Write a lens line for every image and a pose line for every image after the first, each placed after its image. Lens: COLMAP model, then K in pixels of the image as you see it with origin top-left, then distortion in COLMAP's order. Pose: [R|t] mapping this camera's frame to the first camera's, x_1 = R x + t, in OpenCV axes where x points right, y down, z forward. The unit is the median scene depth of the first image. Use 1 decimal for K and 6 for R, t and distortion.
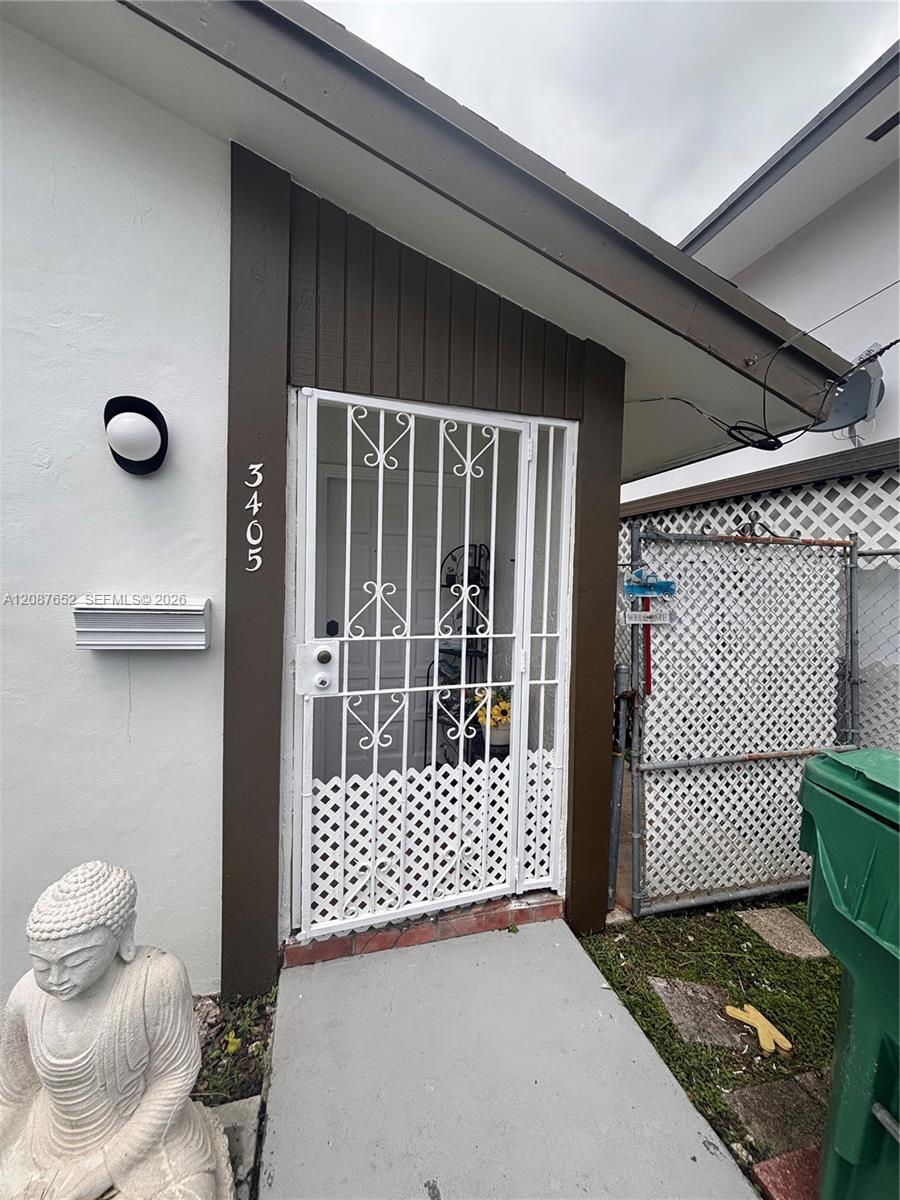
lens RADIAL K [[490.1, 0, 449.9], [0, 490.1, 588.3], [0, 0, 1]] dist [-0.008900, 0.000835]
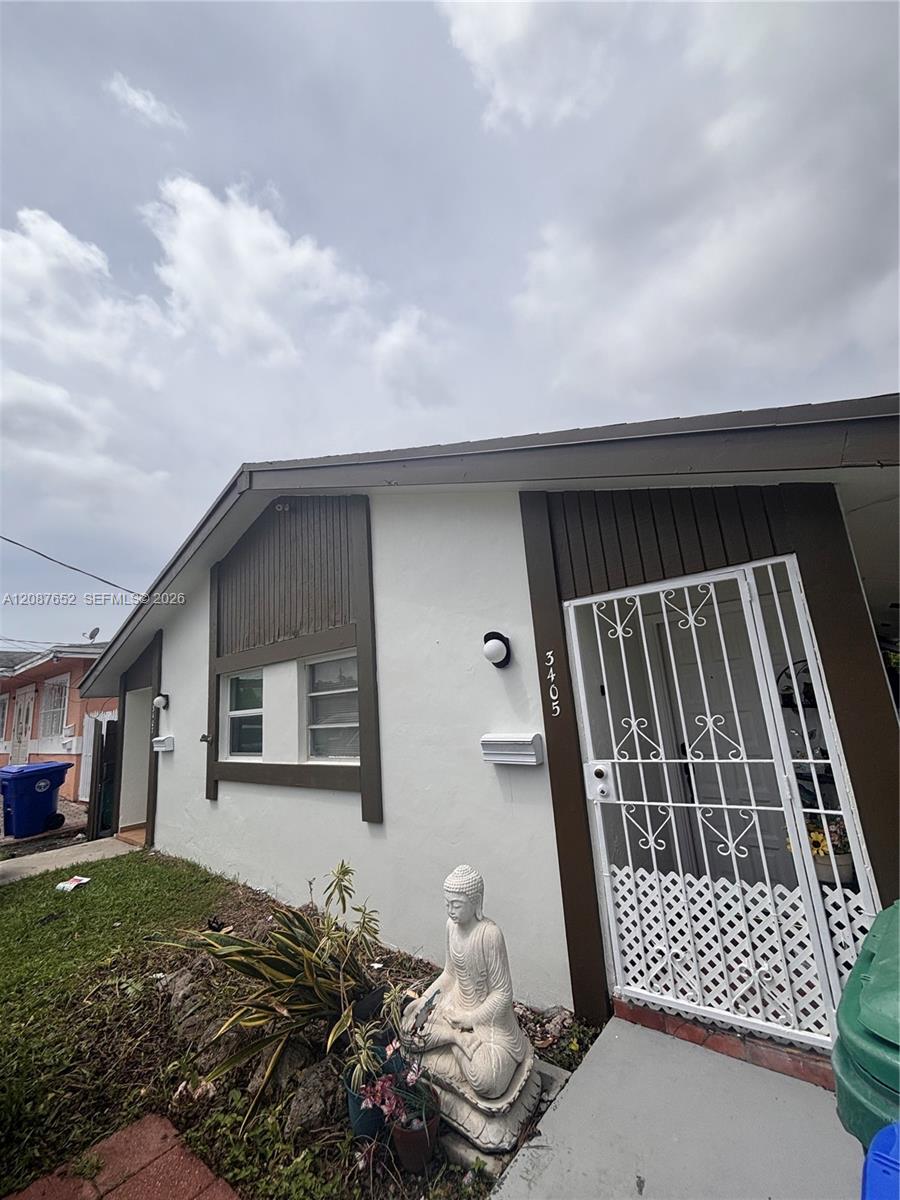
lens RADIAL K [[490.1, 0, 449.9], [0, 490.1, 588.3], [0, 0, 1]] dist [-0.008900, 0.000835]
pose [[0.563957, -0.252052, -0.786398, 0.739897], [0.062765, 0.962610, -0.263519, -0.034902], [0.823415, 0.099256, 0.558691, -0.243459]]
